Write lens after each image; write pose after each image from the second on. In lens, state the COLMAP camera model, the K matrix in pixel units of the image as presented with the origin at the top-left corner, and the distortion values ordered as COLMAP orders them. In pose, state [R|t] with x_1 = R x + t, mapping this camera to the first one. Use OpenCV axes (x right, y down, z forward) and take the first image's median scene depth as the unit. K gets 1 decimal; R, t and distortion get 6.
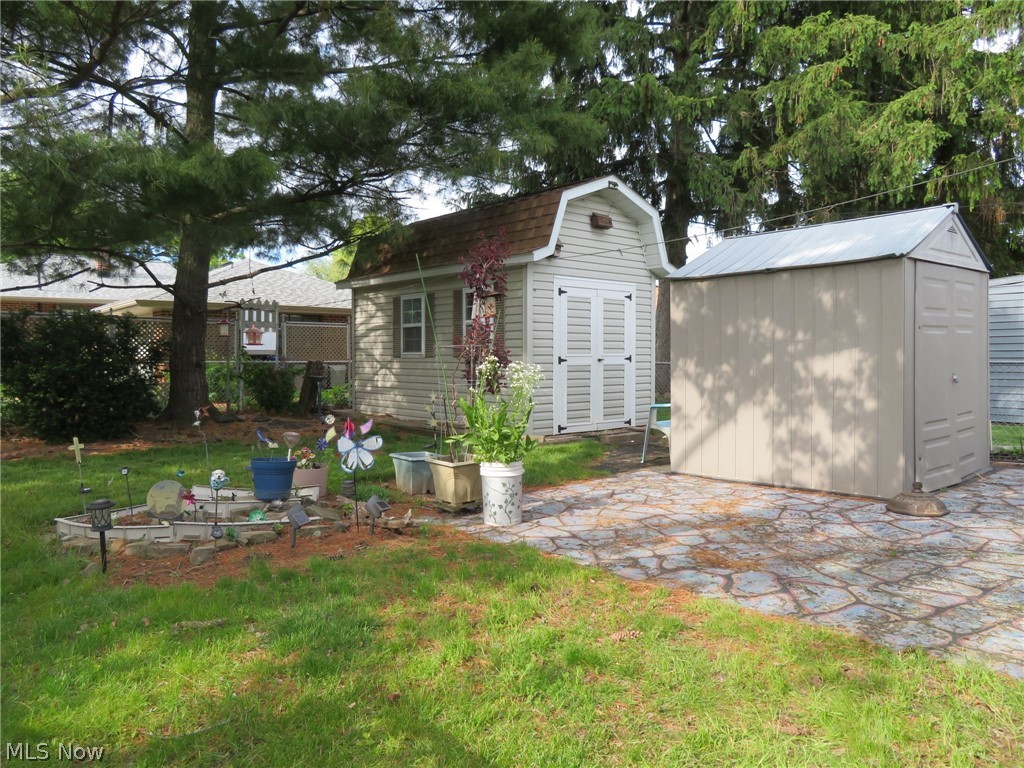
lens RADIAL K [[737.4, 0, 512.0], [0, 737.4, 384.0], [0, 0, 1]] dist [-0.001983, 0.007362]
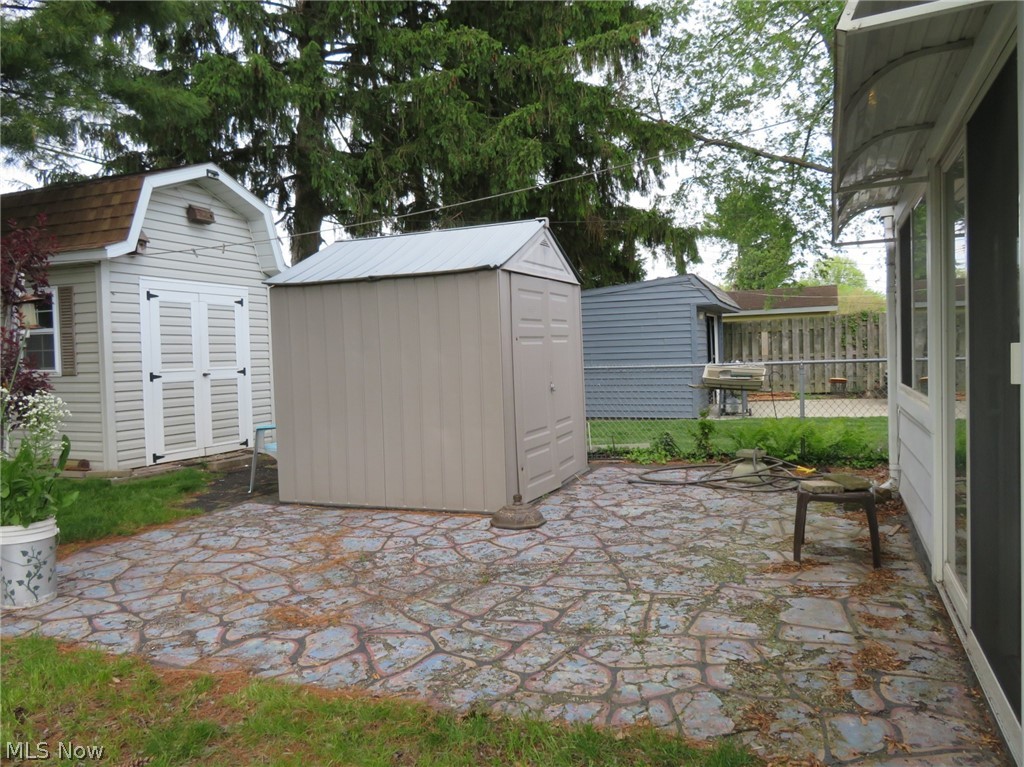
lens RADIAL K [[737.4, 0, 512.0], [0, 737.4, 383.5], [0, 0, 1]] dist [-0.001983, 0.007362]
pose [[0.907040, -0.035926, 0.419510, 0.116292], [0.035583, 0.999329, 0.008645, -0.023796], [-0.419539, 0.007086, 0.907710, 0.084871]]
